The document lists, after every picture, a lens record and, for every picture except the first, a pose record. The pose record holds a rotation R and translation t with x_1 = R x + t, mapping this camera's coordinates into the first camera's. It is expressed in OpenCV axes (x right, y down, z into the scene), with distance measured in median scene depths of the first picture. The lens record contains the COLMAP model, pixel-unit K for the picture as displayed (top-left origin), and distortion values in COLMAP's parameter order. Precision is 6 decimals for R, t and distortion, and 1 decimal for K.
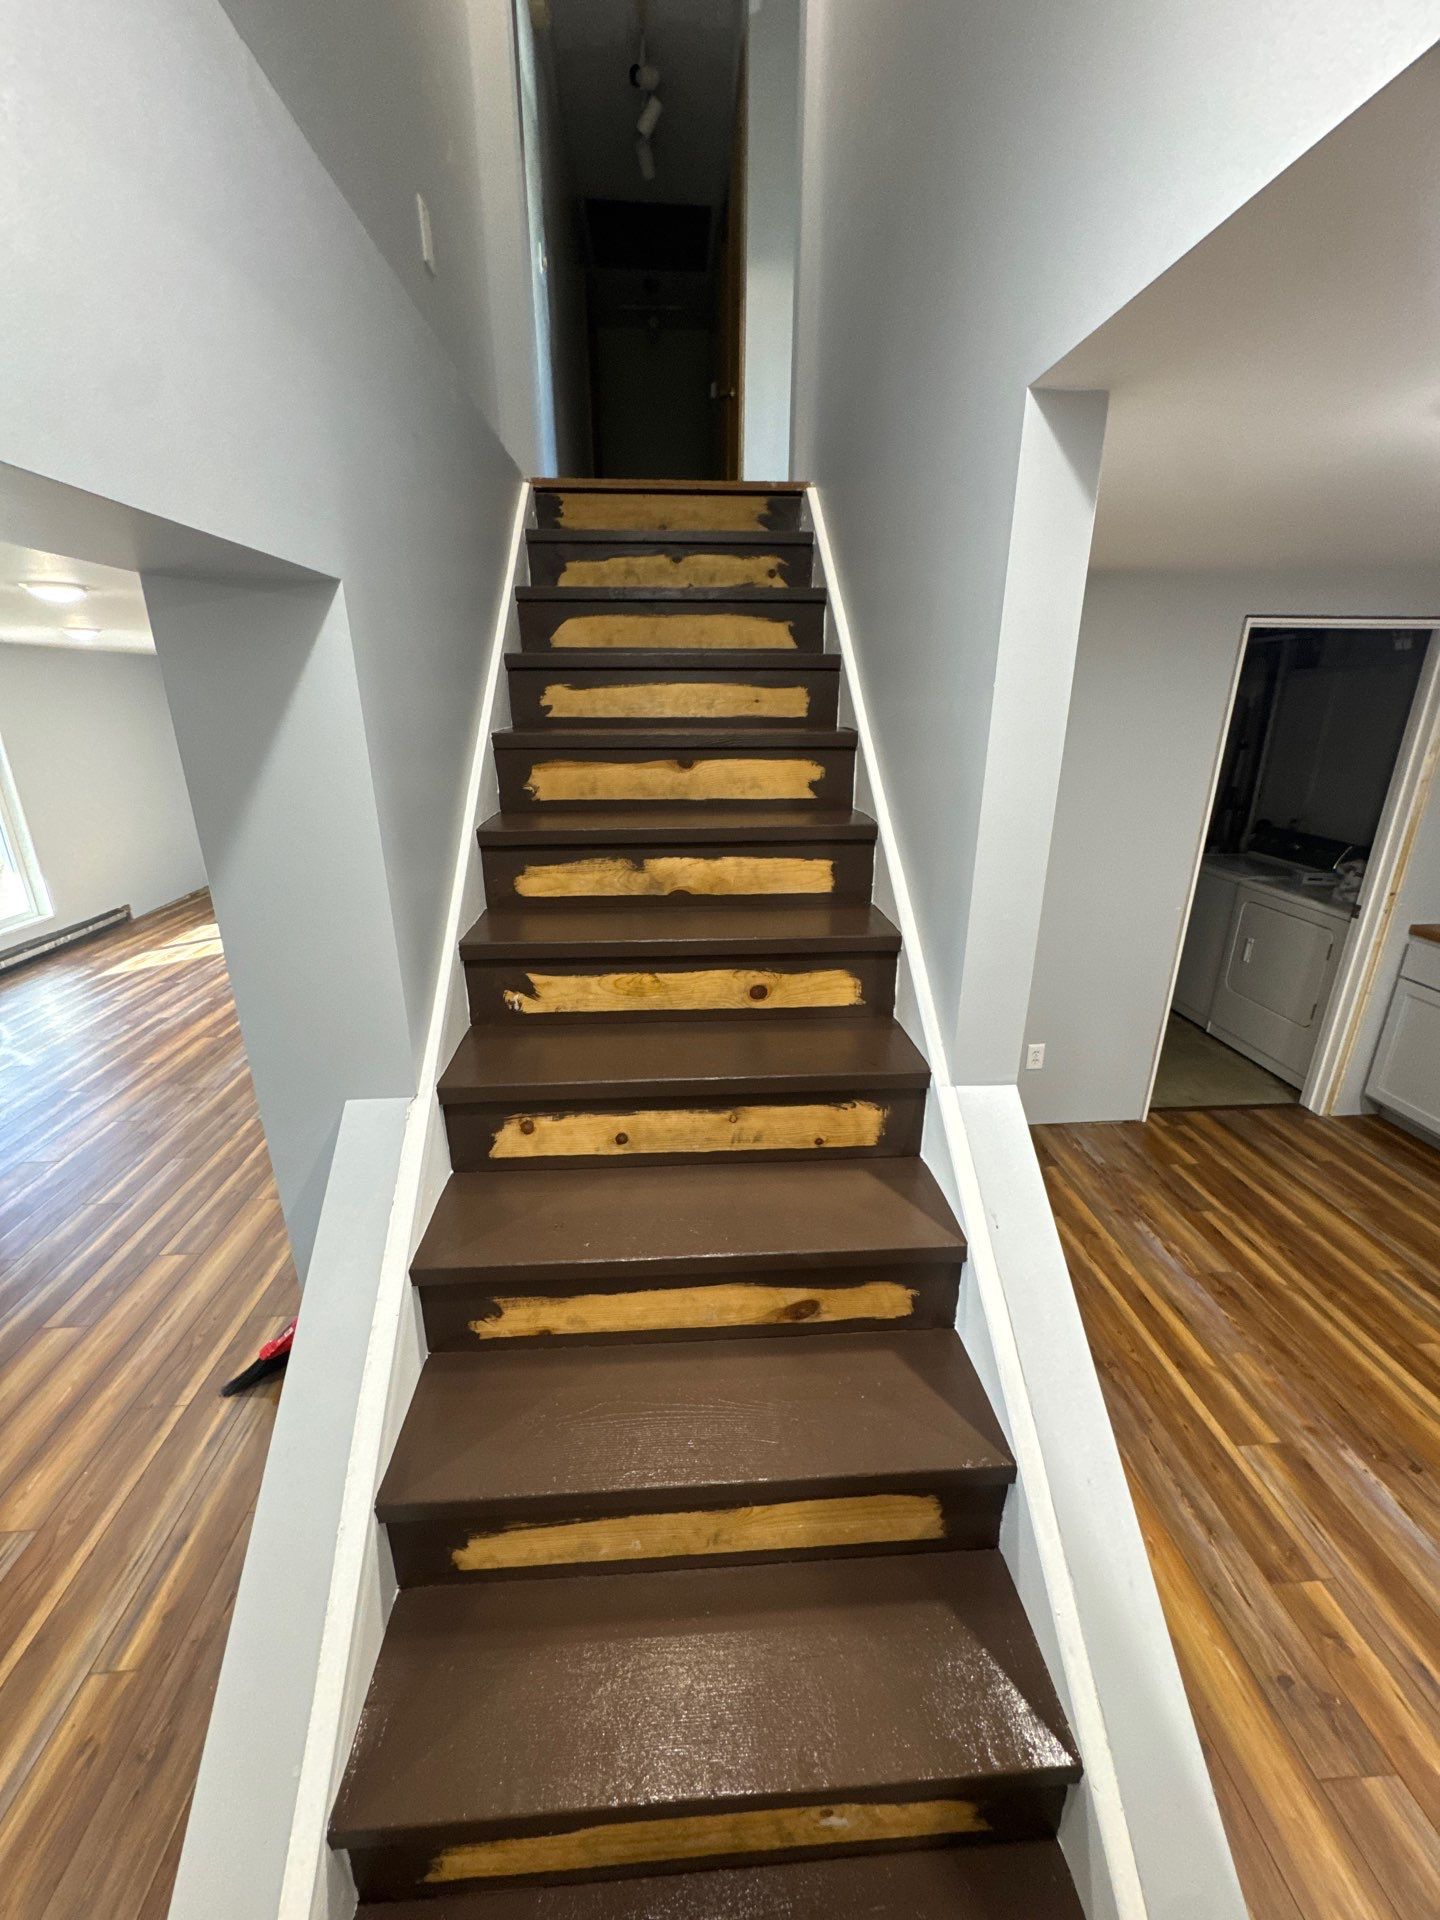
lens RADIAL K [[761.3, 0, 717.6], [0, 761.3, 960.9], [0, 0, 1]] dist [-0.004127, 0.000797]
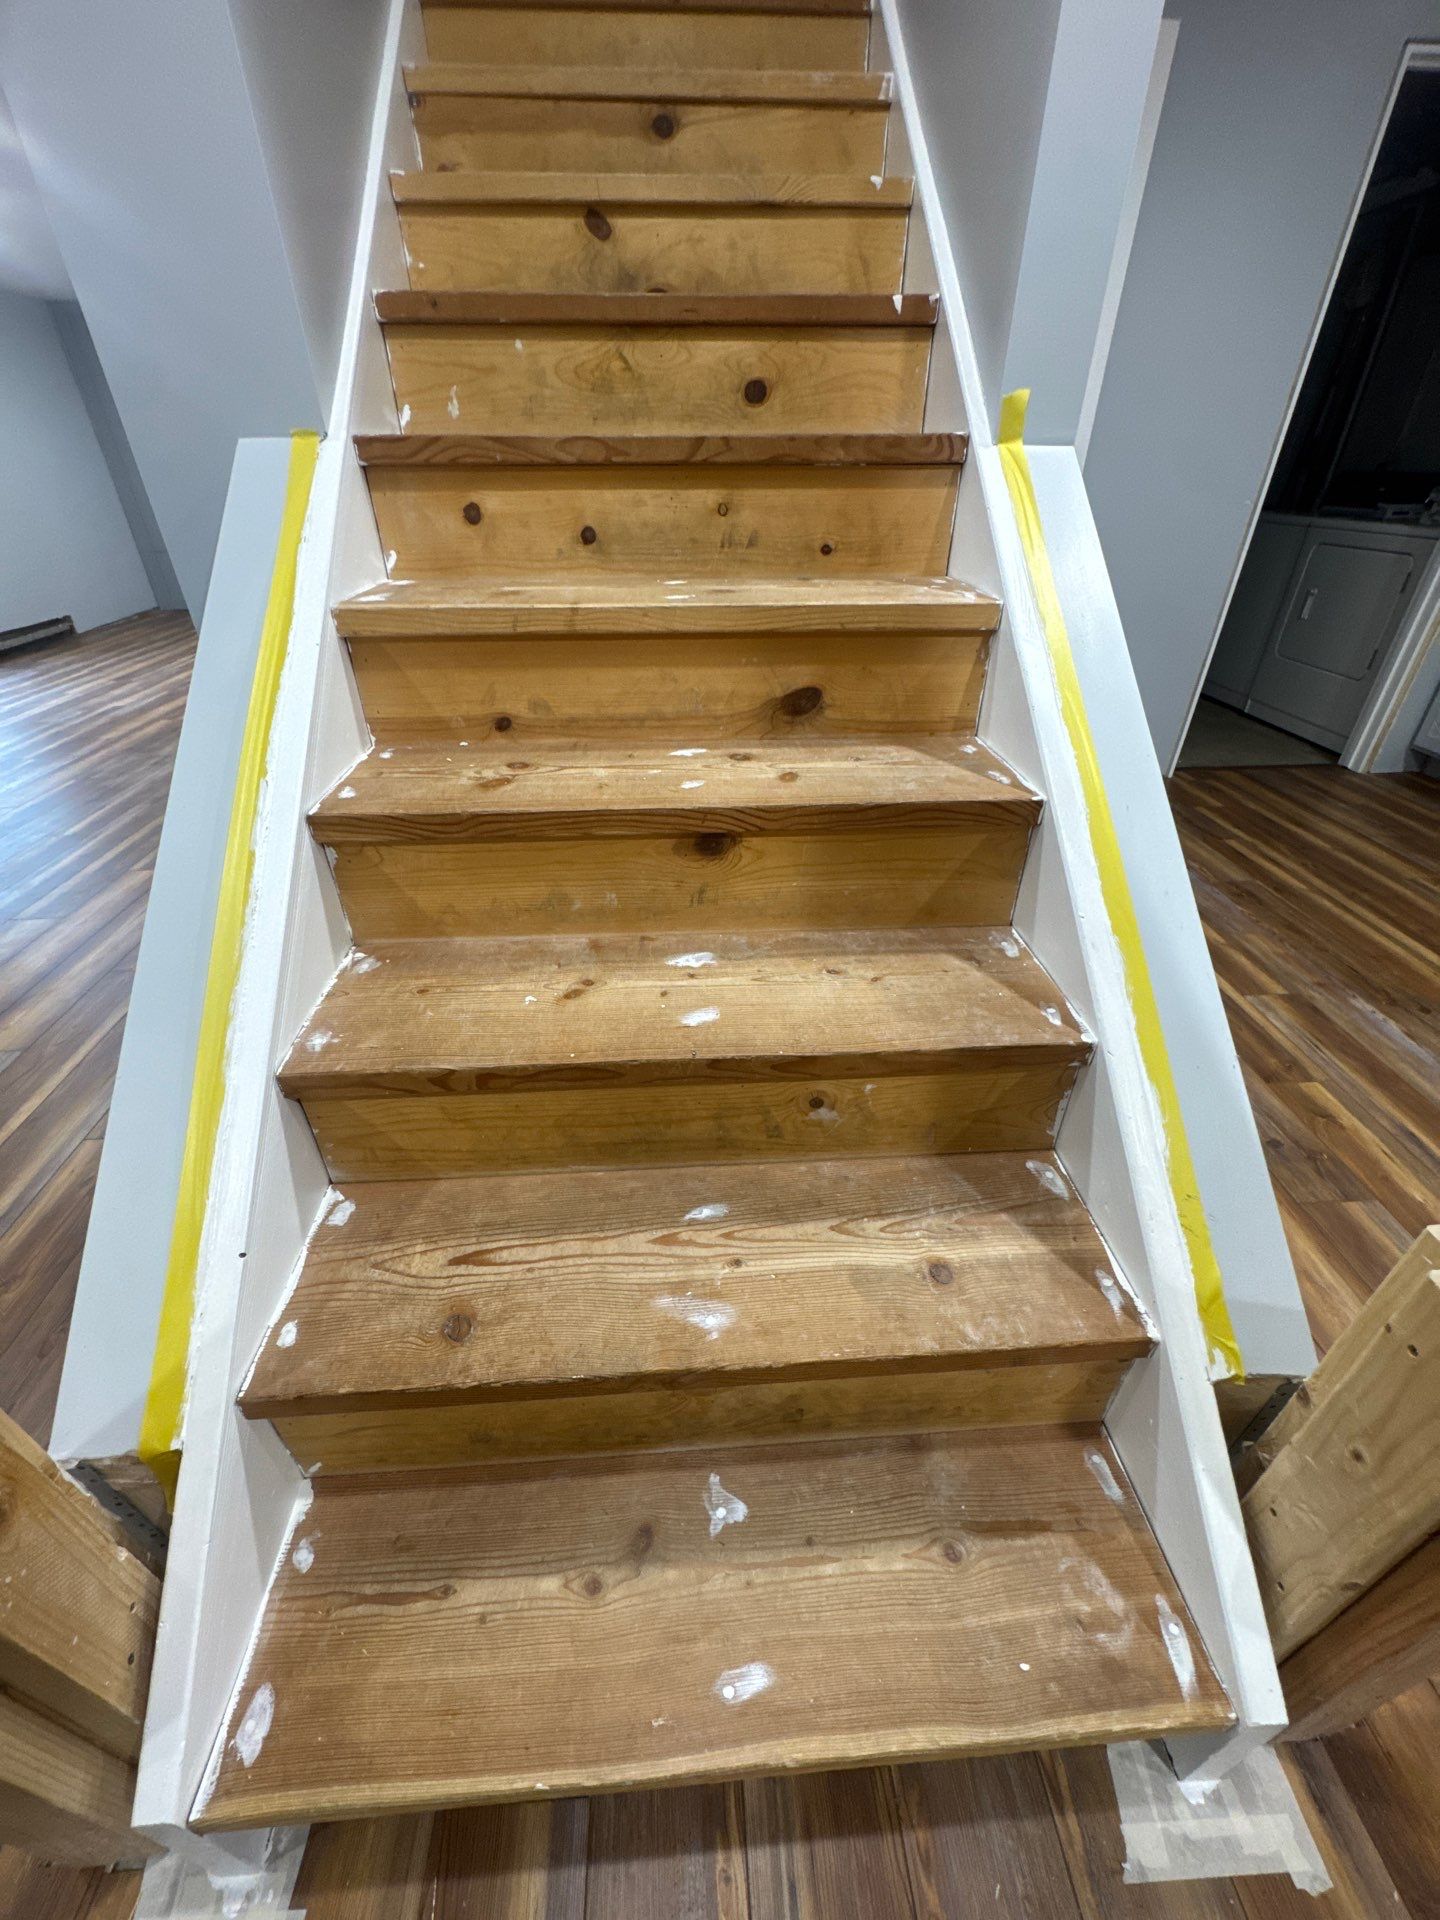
lens RADIAL K [[761.3, 0, 718.9], [0, 761.3, 961.1], [0, 0, 1]] dist [-0.004127, 0.000797]
pose [[0.999992, -0.002901, -0.002821, 0.012950], [0.003502, 0.969744, 0.244098, 0.363882], [0.002027, -0.244106, 0.969747, 0.062949]]
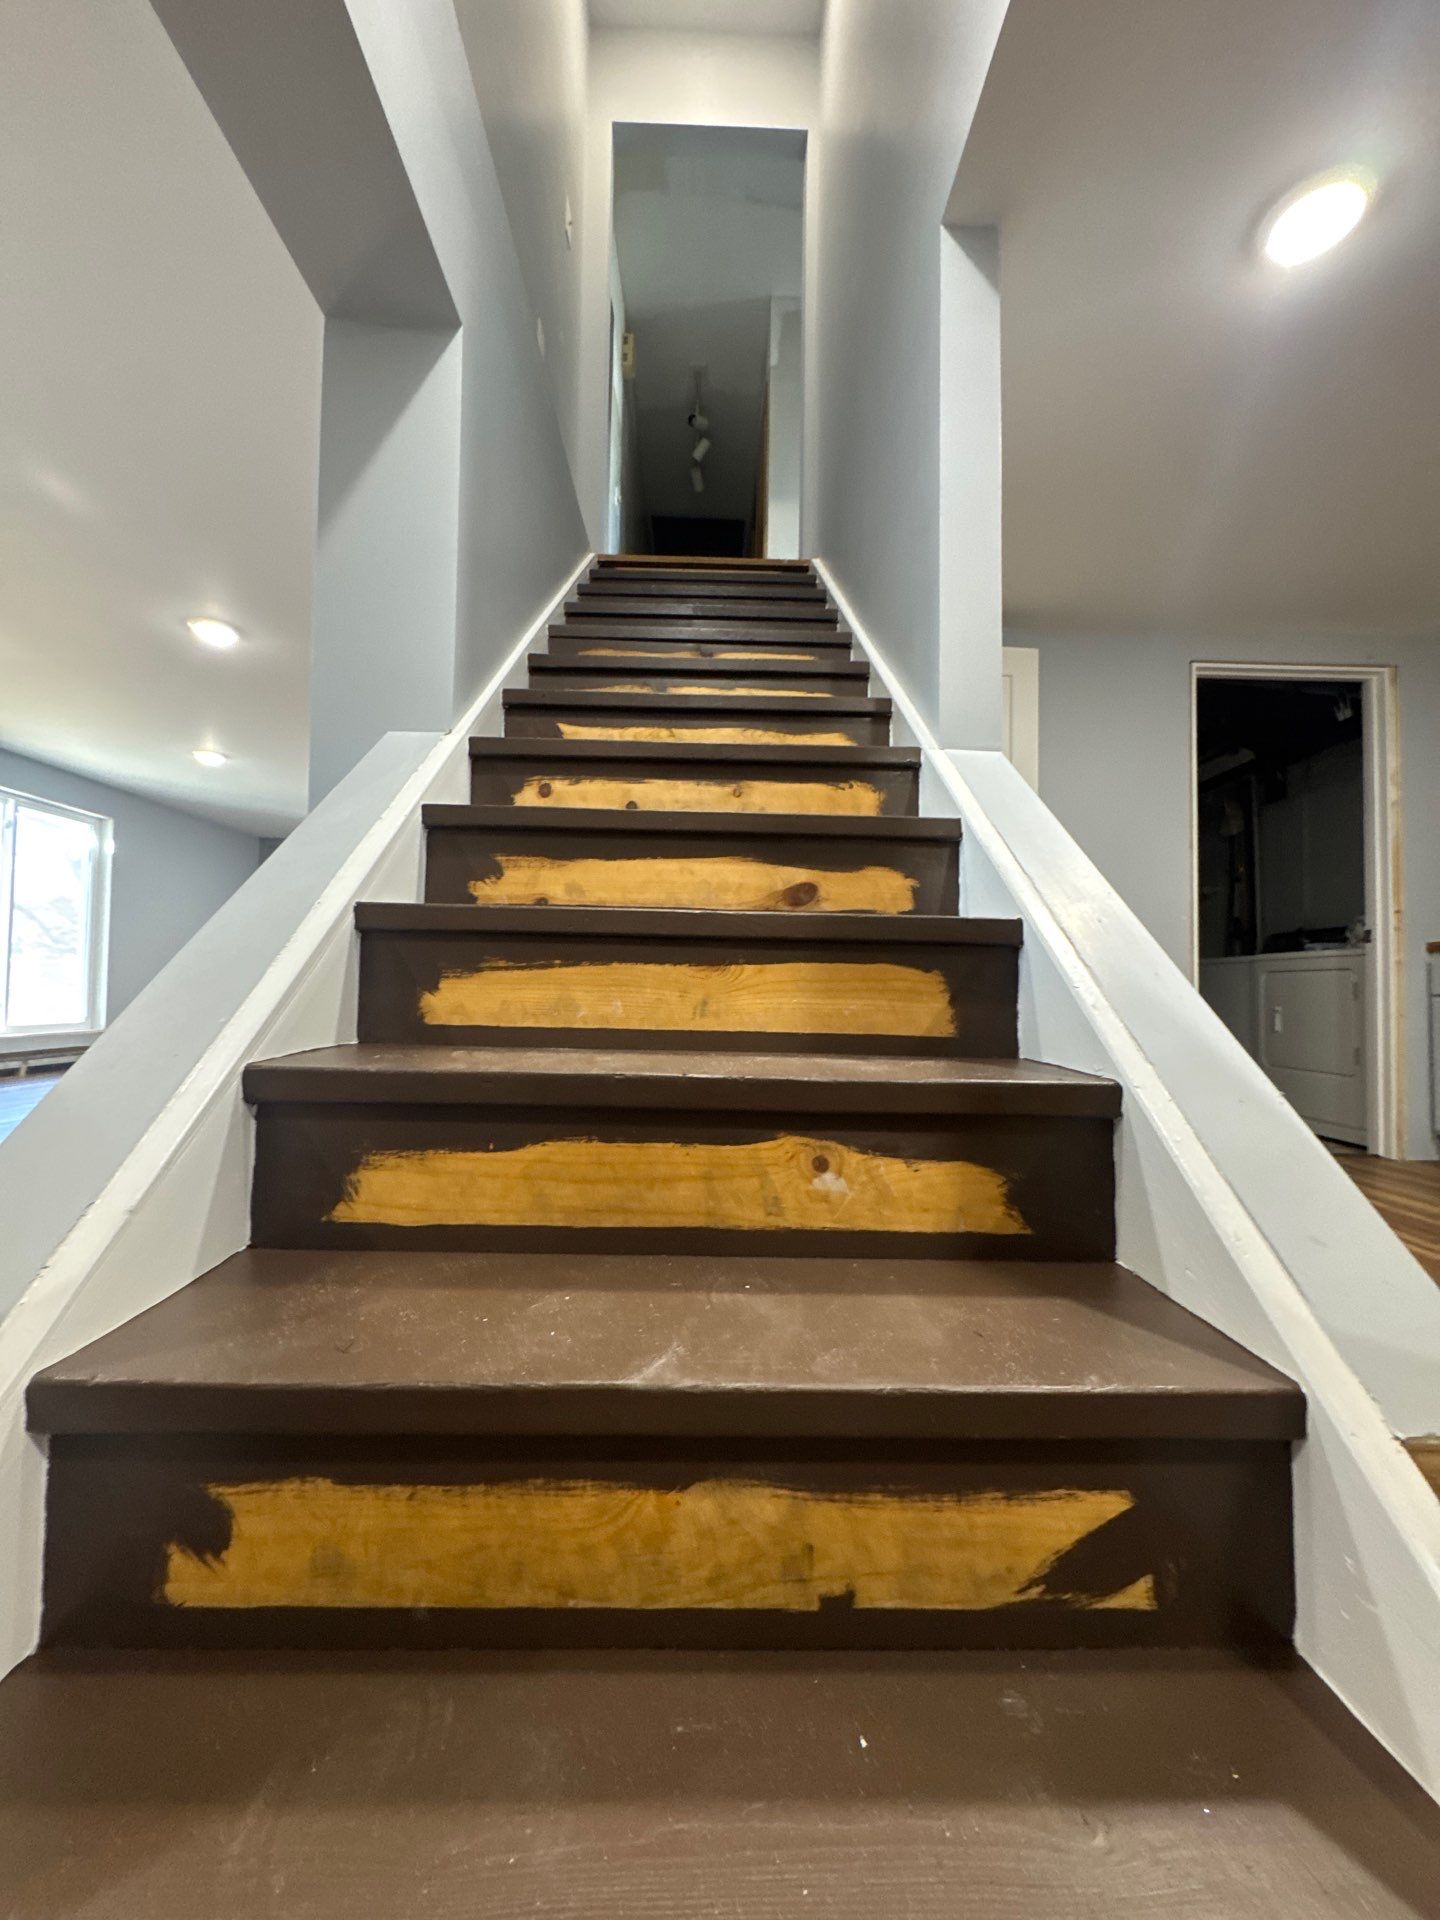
lens RADIAL K [[761.3, 0, 718.3], [0, 761.3, 964.2], [0, 0, 1]] dist [-0.004127, 0.000797]
pose [[0.999021, 0.014093, -0.041944, 0.032146], [-0.028220, 0.933044, -0.358653, 0.615981], [0.034081, 0.359485, 0.932528, 0.070235]]
